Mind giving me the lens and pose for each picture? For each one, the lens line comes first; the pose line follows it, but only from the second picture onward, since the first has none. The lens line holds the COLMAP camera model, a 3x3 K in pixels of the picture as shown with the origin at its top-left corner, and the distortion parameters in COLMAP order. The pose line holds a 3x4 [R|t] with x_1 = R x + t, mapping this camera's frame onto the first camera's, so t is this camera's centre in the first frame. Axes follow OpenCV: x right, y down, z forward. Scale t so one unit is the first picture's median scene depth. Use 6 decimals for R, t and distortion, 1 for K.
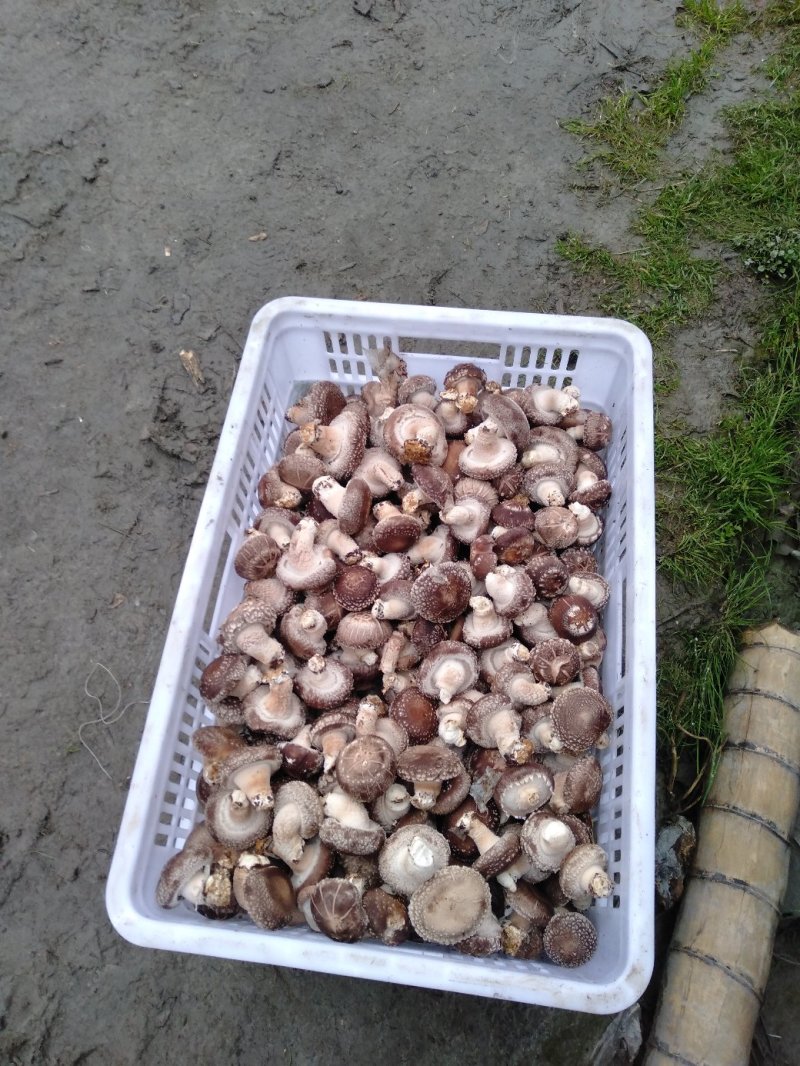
lens RADIAL K [[1155.2, 0, 400.0], [0, 1155.2, 533.0], [0, 0, 1]] dist [0.003076, 0.008271]
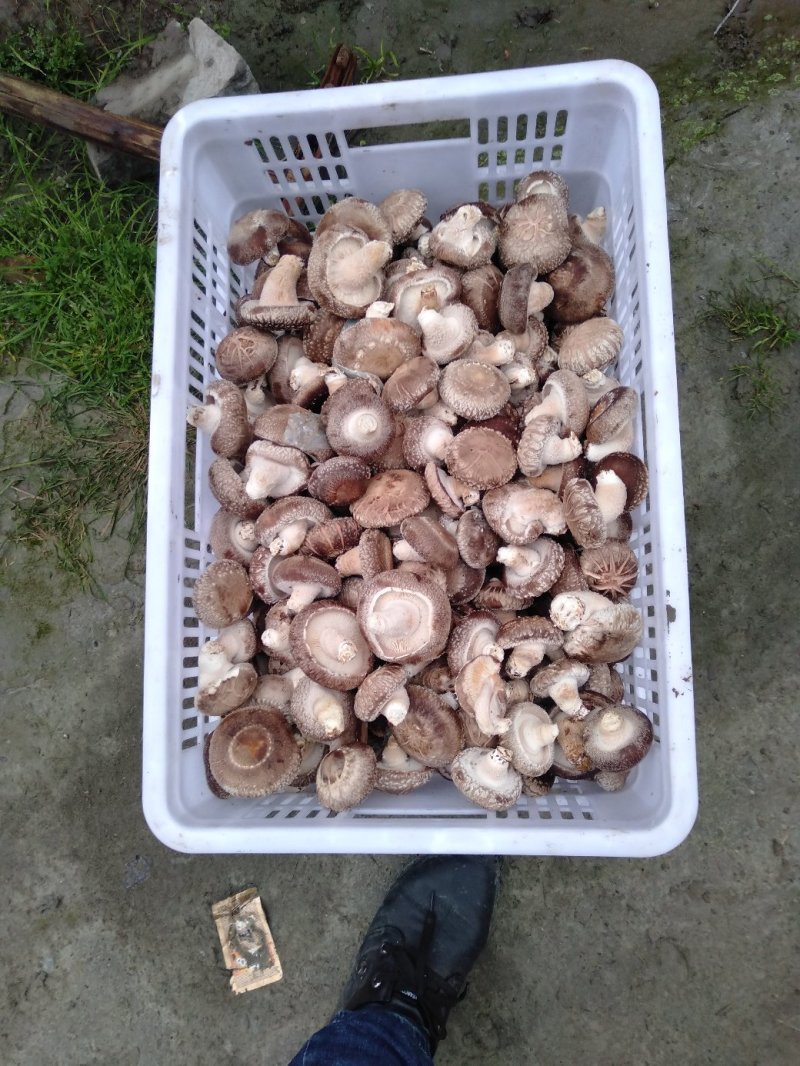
lens RADIAL K [[1155.2, 0, 400.0], [0, 1155.2, 533.0], [0, 0, 1]] dist [0.003076, 0.008271]
pose [[0.989363, -0.139431, -0.041476, 0.030911], [0.144630, 0.912238, 0.383280, -0.214974], [-0.015605, -0.385201, 0.922701, 0.139352]]
